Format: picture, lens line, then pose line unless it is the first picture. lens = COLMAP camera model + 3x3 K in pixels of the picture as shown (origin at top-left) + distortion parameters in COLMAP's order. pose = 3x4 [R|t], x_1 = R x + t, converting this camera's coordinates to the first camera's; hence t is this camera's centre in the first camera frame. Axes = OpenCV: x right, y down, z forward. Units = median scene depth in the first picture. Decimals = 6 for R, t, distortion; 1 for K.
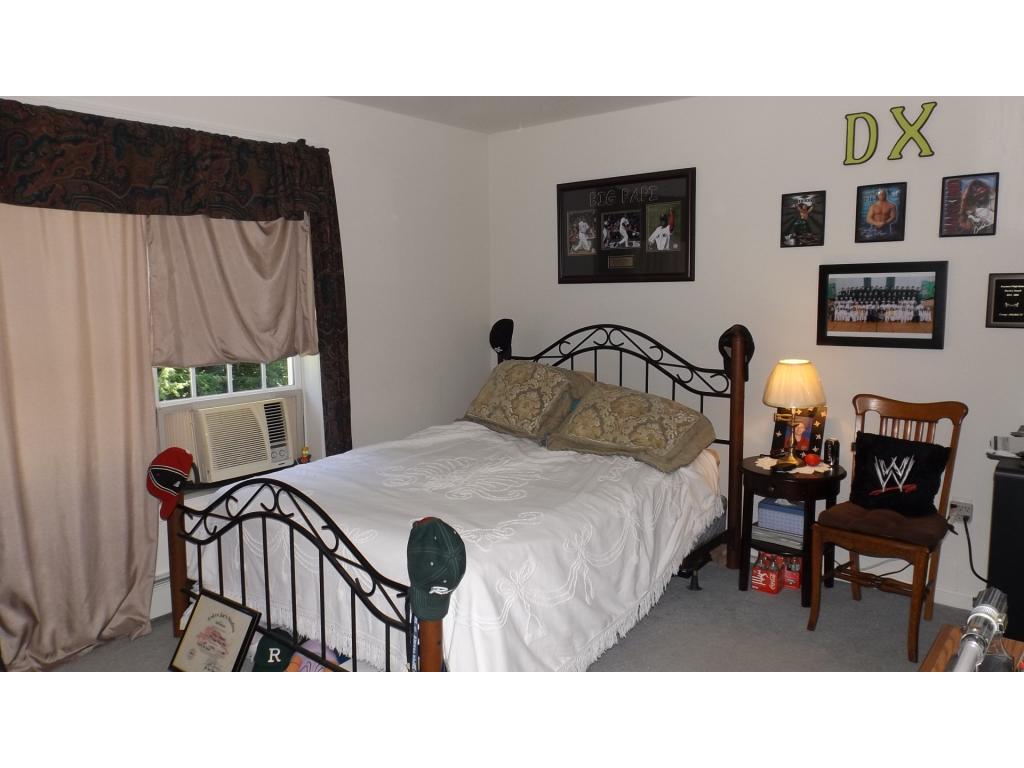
lens RADIAL K [[747.1, 0, 511.0], [0, 747.1, 381.6], [0, 0, 1]] dist [0.008779, -0.015048]
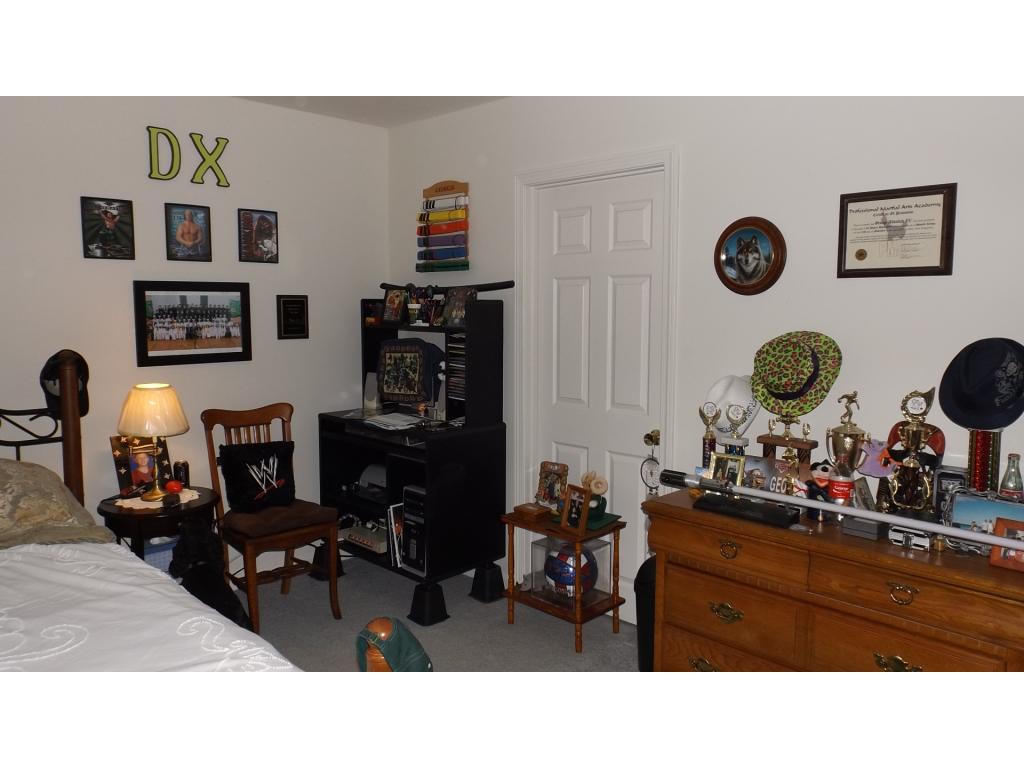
lens RADIAL K [[747.1, 0, 511.0], [0, 747.1, 381.4], [0, 0, 1]] dist [0.008779, -0.015048]
pose [[0.090019, -0.090151, 0.991851, -0.492933], [0.119998, 0.989621, 0.079057, -0.051639], [-0.988685, 0.111903, 0.099903, 0.478950]]
